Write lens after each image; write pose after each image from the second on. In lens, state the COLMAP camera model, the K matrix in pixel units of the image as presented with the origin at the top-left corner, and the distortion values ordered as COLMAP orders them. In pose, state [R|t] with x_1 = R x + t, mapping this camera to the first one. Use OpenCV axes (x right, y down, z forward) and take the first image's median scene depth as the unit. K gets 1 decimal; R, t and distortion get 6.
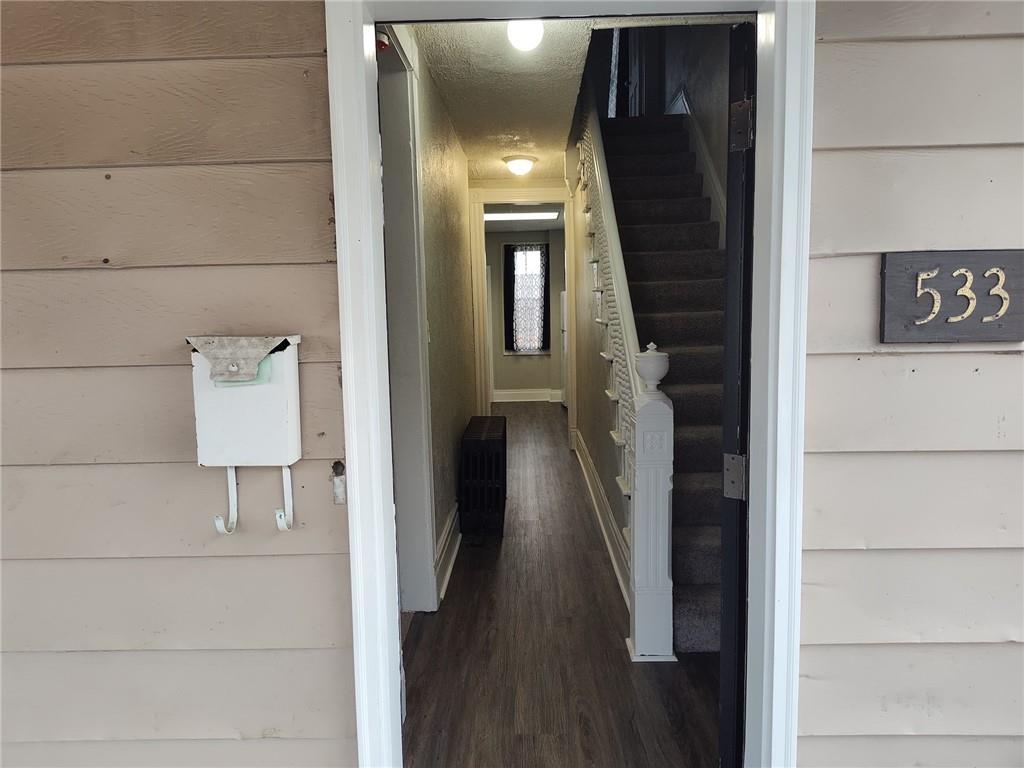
lens RADIAL K [[699.4, 0, 494.4], [0, 699.4, 381.7], [0, 0, 1]] dist [0.034875, -0.047912]
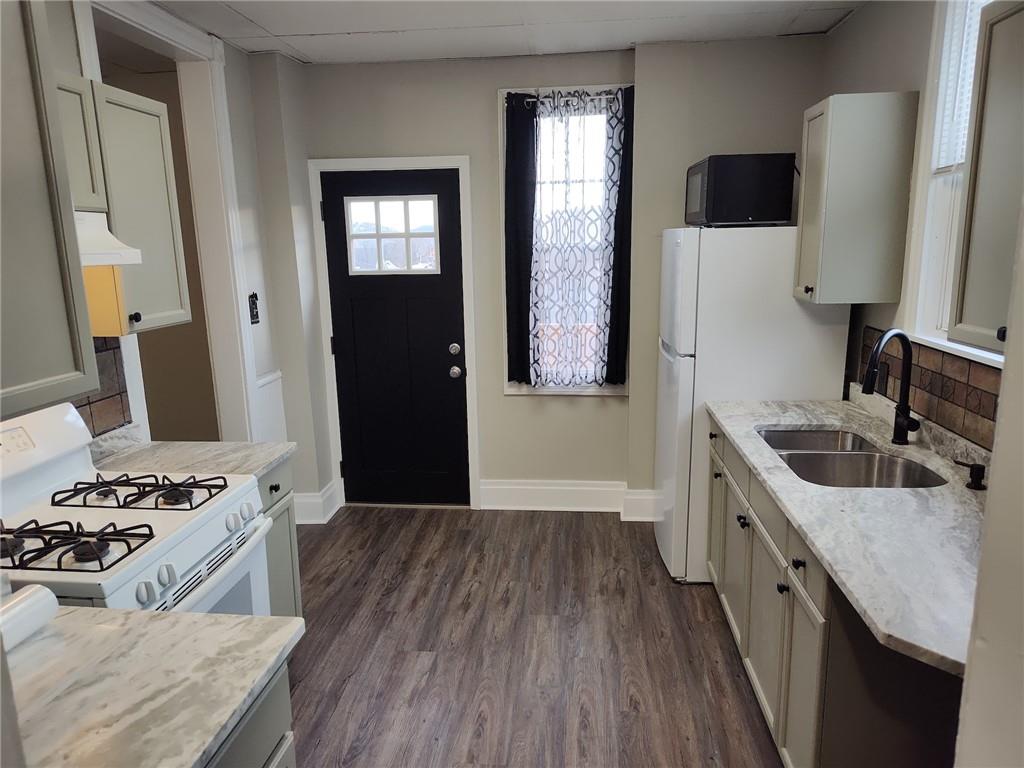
lens RADIAL K [[699.4, 0, 511.3], [0, 699.4, 379.8], [0, 0, 1]] dist [0.034875, -0.047912]
pose [[0.998541, 0.016560, -0.051393, 0.037075], [-0.011005, 0.994246, 0.106557, -0.088107], [0.052862, -0.105836, 0.992978, 0.623972]]
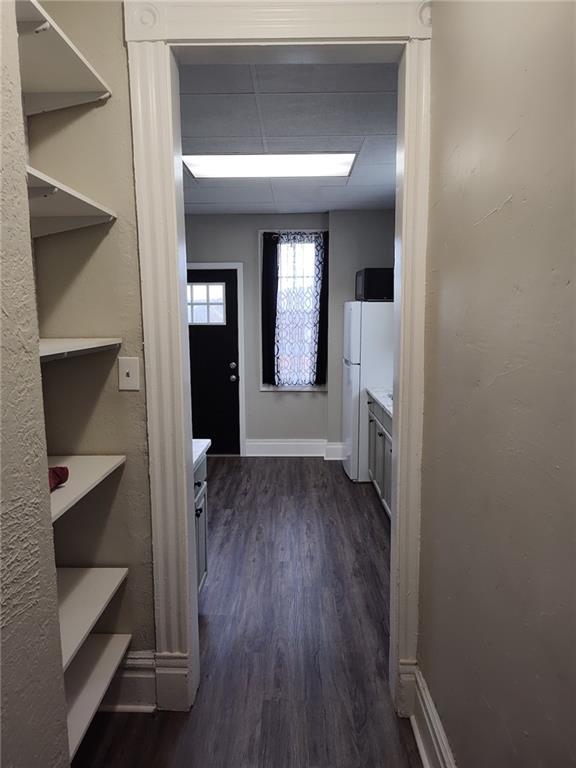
lens RADIAL K [[524.6, 0, 285.1], [0, 524.6, 367.3], [0, 0, 1]] dist [0.034875, -0.047912]
pose [[0.999323, 0.017157, 0.032547, 0.020859], [-0.017623, 0.999745, 0.014084, -0.070160], [-0.032297, -0.014648, 0.999371, 0.478749]]
